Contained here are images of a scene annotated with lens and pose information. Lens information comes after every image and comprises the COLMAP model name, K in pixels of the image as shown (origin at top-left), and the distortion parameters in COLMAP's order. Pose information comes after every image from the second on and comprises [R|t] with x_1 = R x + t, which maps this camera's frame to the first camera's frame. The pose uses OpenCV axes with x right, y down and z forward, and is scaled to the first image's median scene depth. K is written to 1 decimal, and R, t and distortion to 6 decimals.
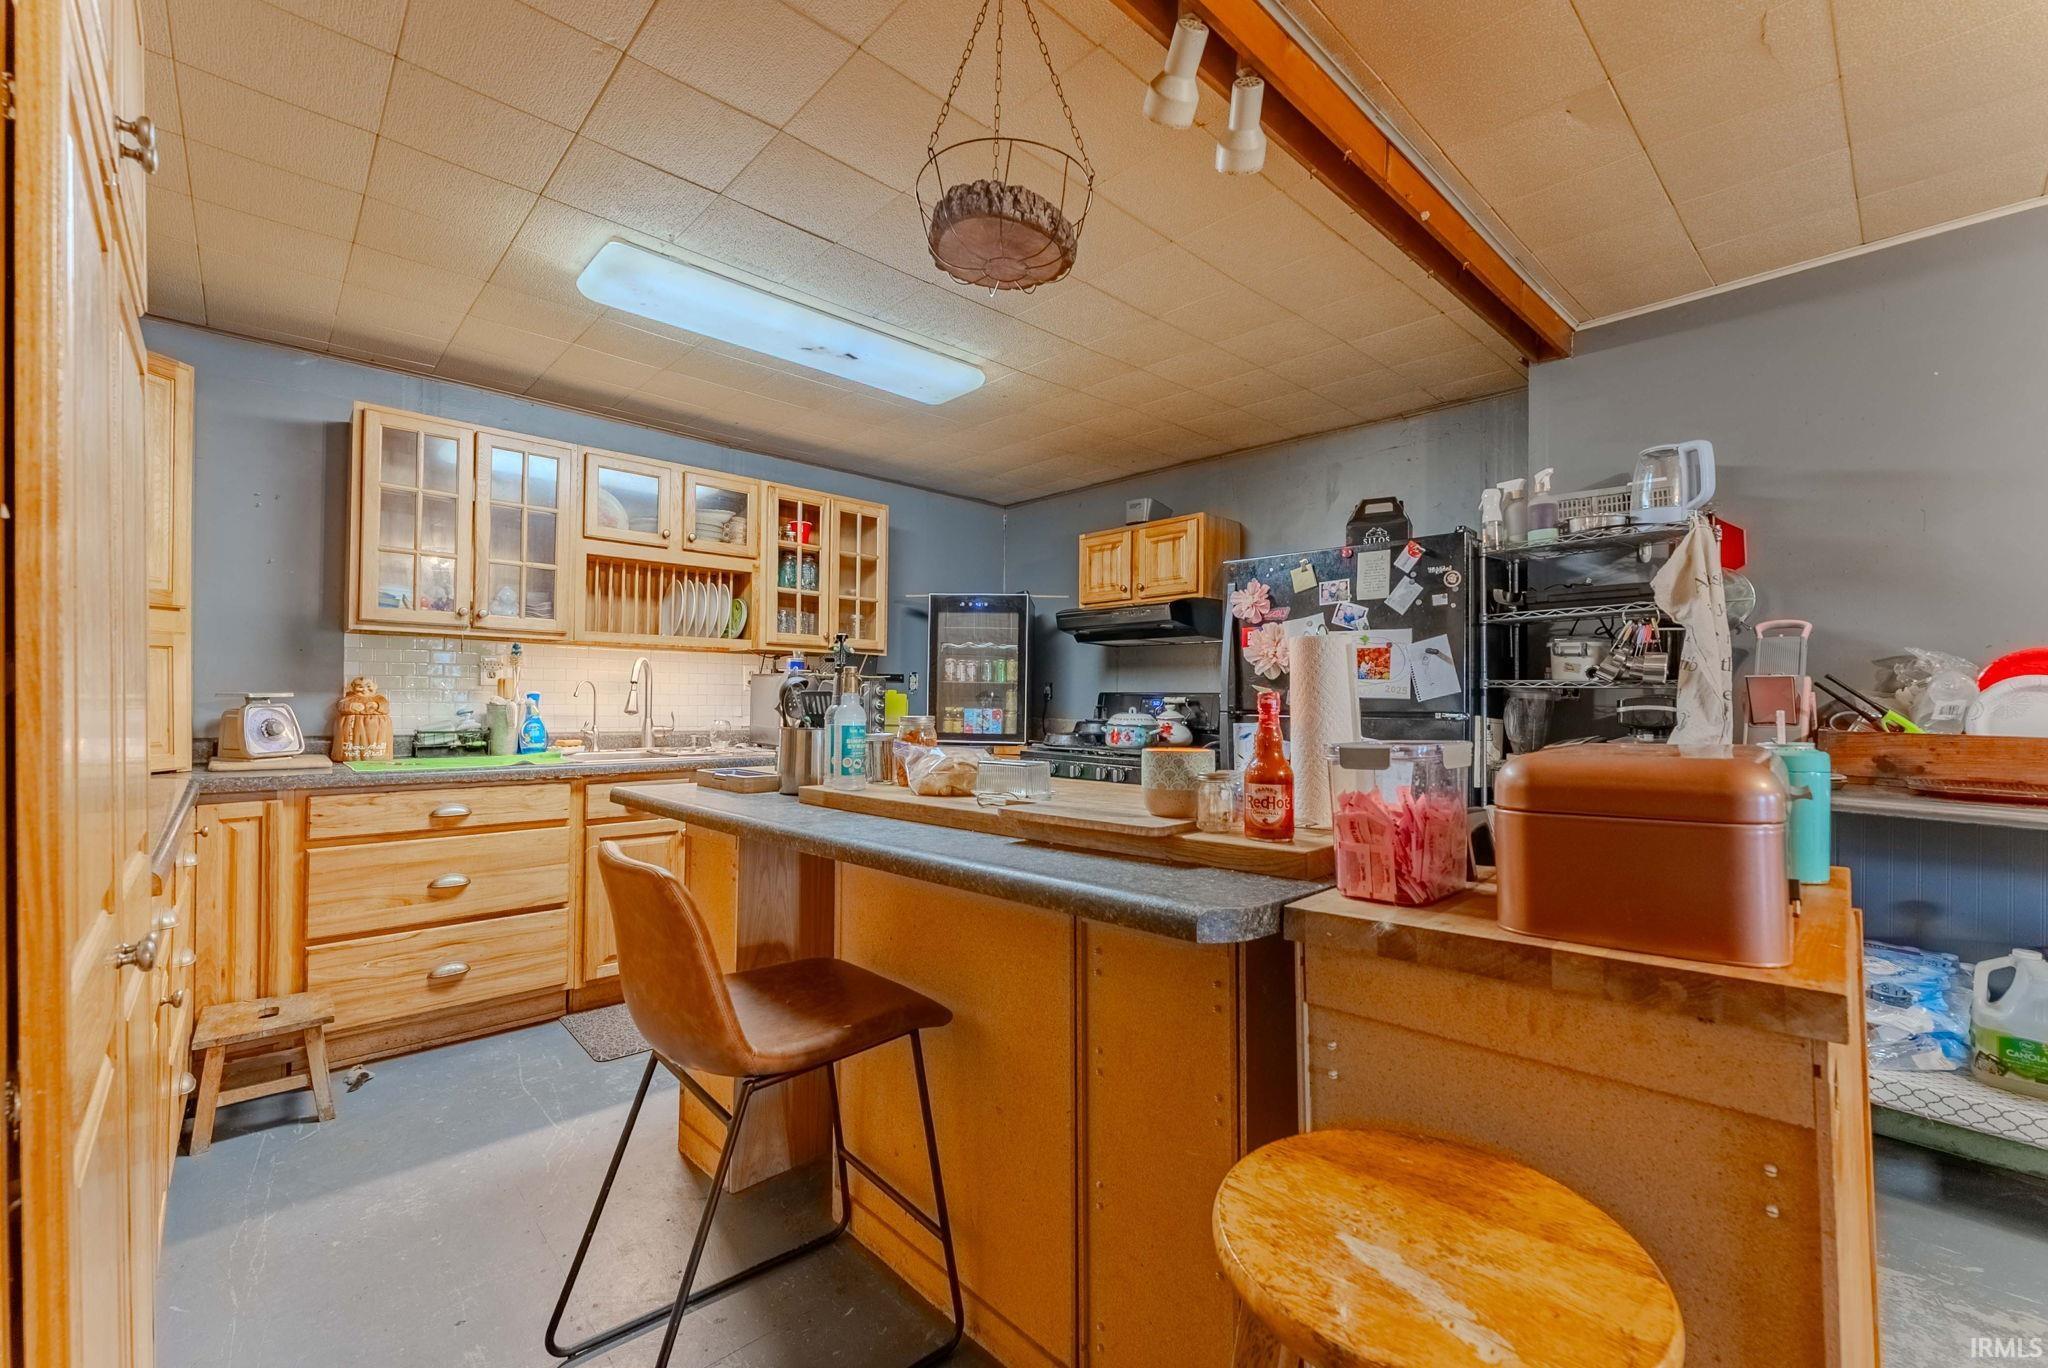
lens RADIAL K [[840.5, 0, 1025.0], [0, 840.5, 690.4], [0, 0, 1]] dist [0.000377, 0.000163]
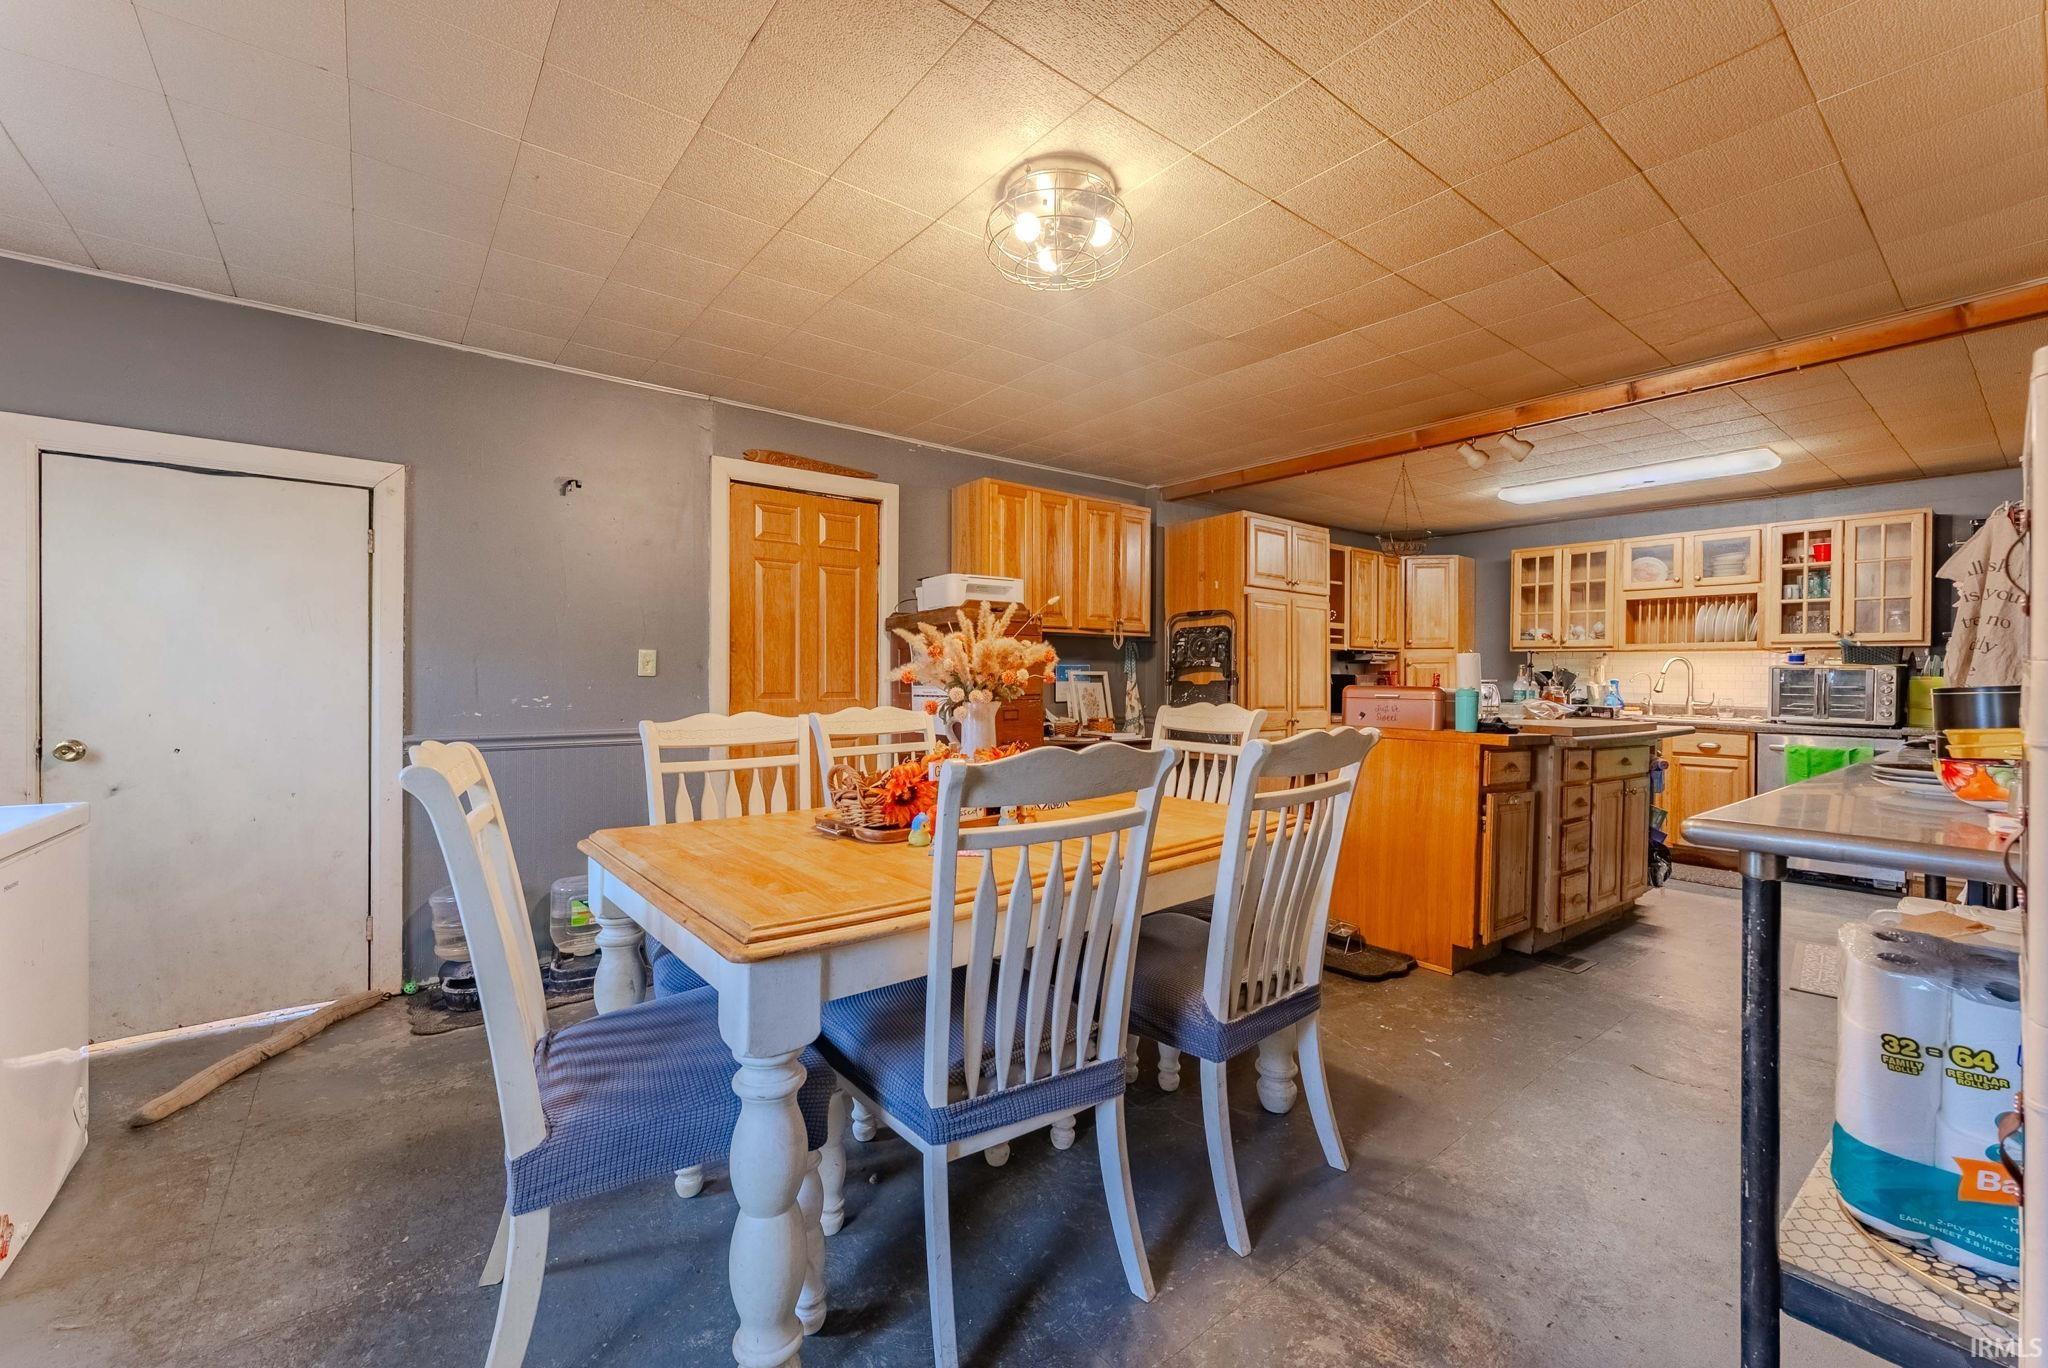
lens RADIAL K [[832.8, 0, 1015.6], [0, 832.8, 677.4], [0, 0, 1]] dist [-0.000107, -0.000018]
pose [[-0.090182, -0.011535, -0.995858, 1.412149], [-0.005633, 0.999923, -0.011072, 0.026888], [0.995909, 0.004611, -0.090241, -0.113743]]
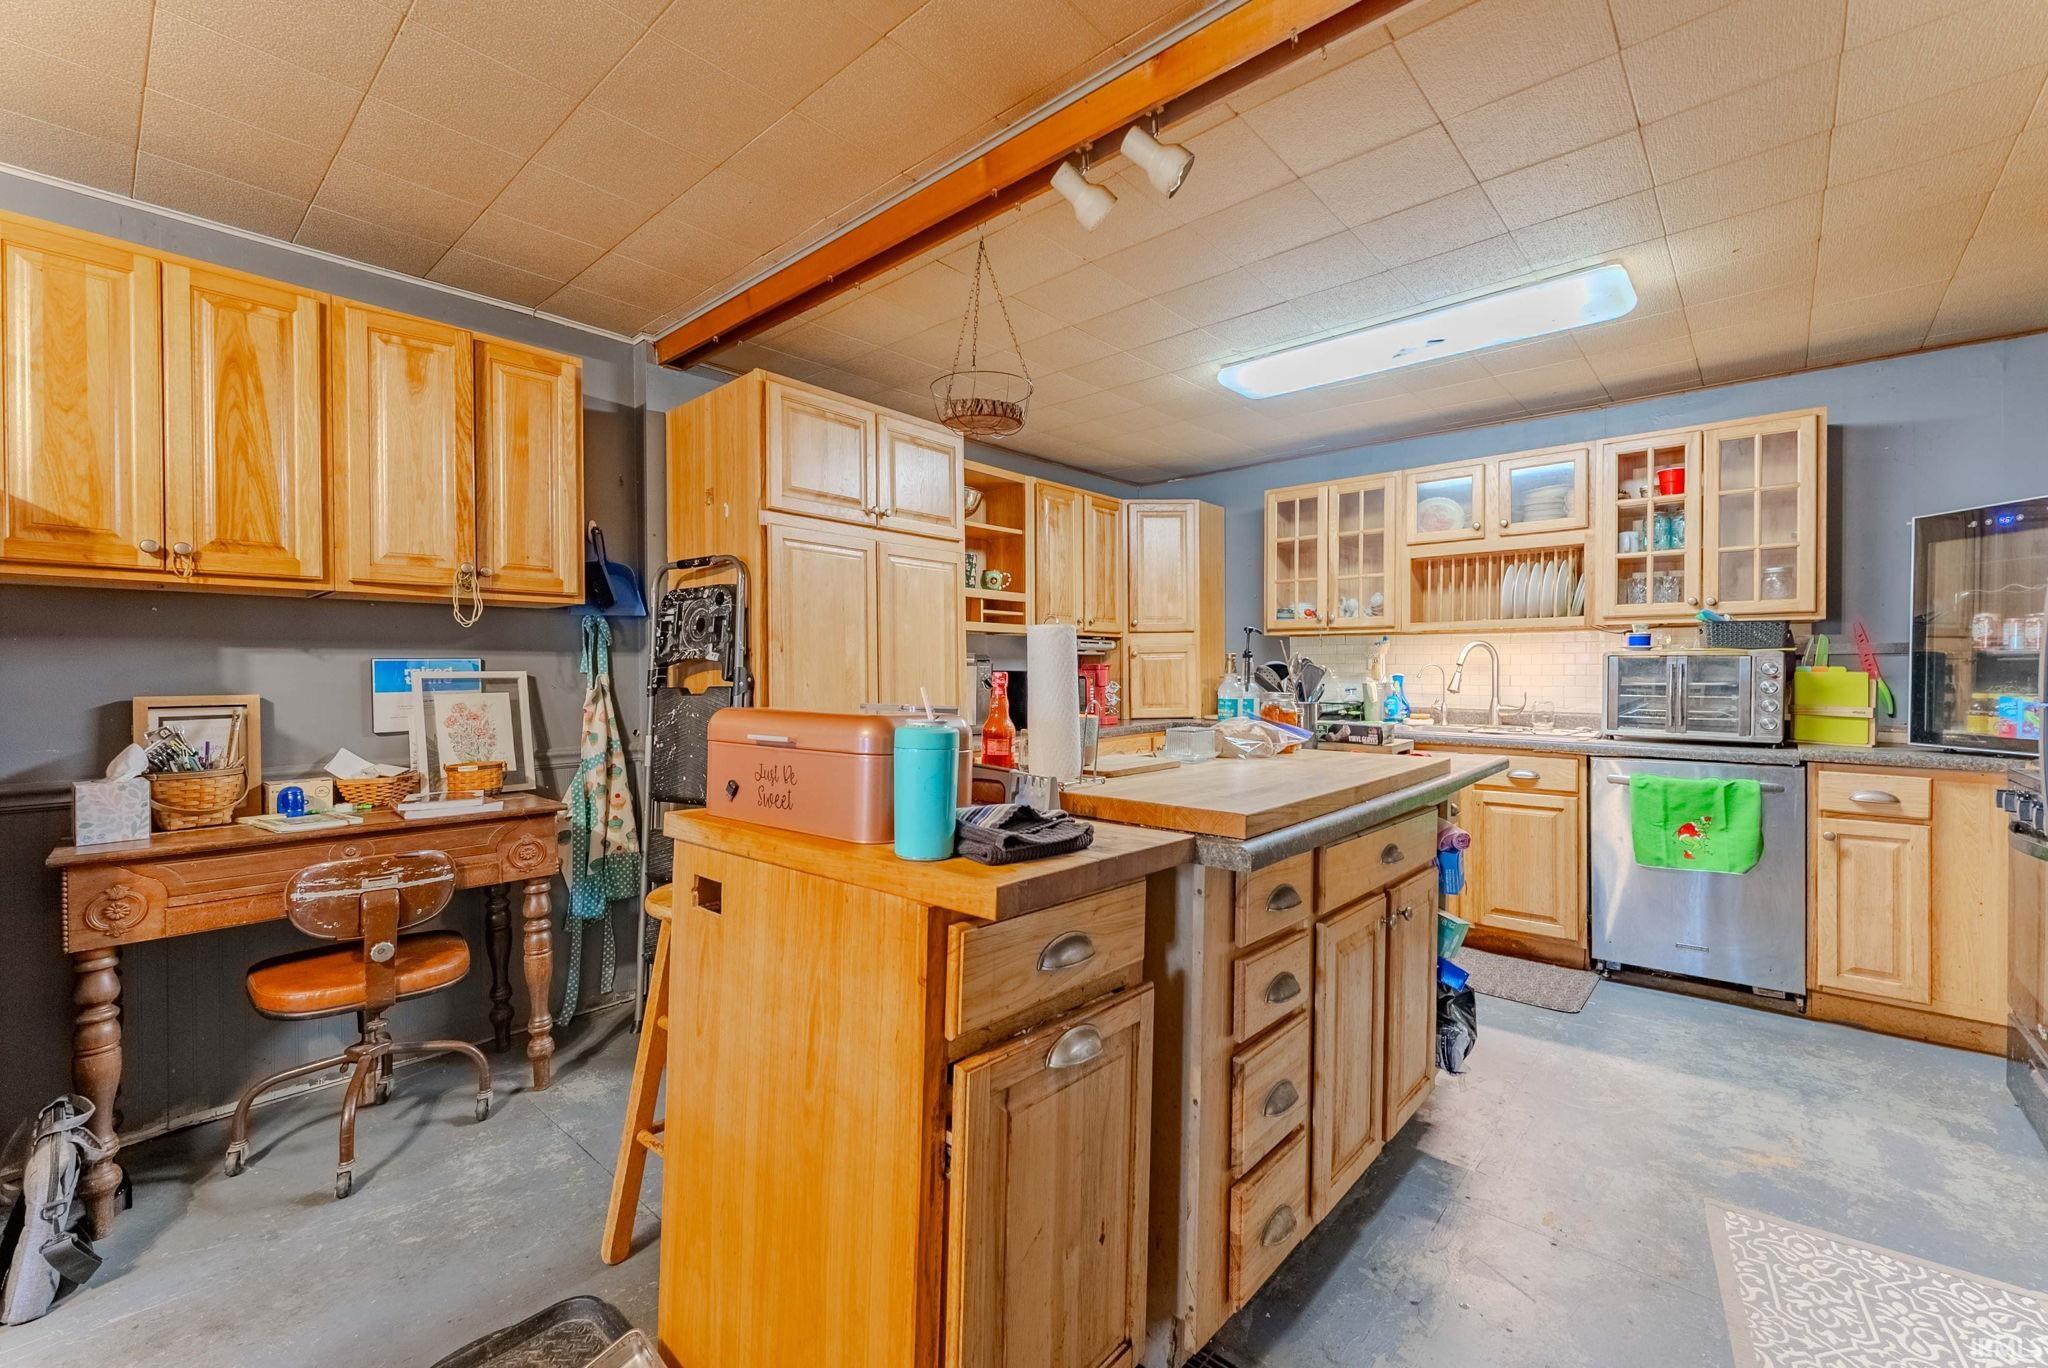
lens RADIAL K [[837.3, 0, 1020.7], [0, 837.3, 672.4], [0, 0, 1]] dist [-0.000057, 0.000033]
pose [[0.087355, -0.012485, -0.996099, 0.662127], [0.007119, 0.999904, -0.011908, 0.010860], [0.996152, -0.006051, 0.087436, 0.367633]]
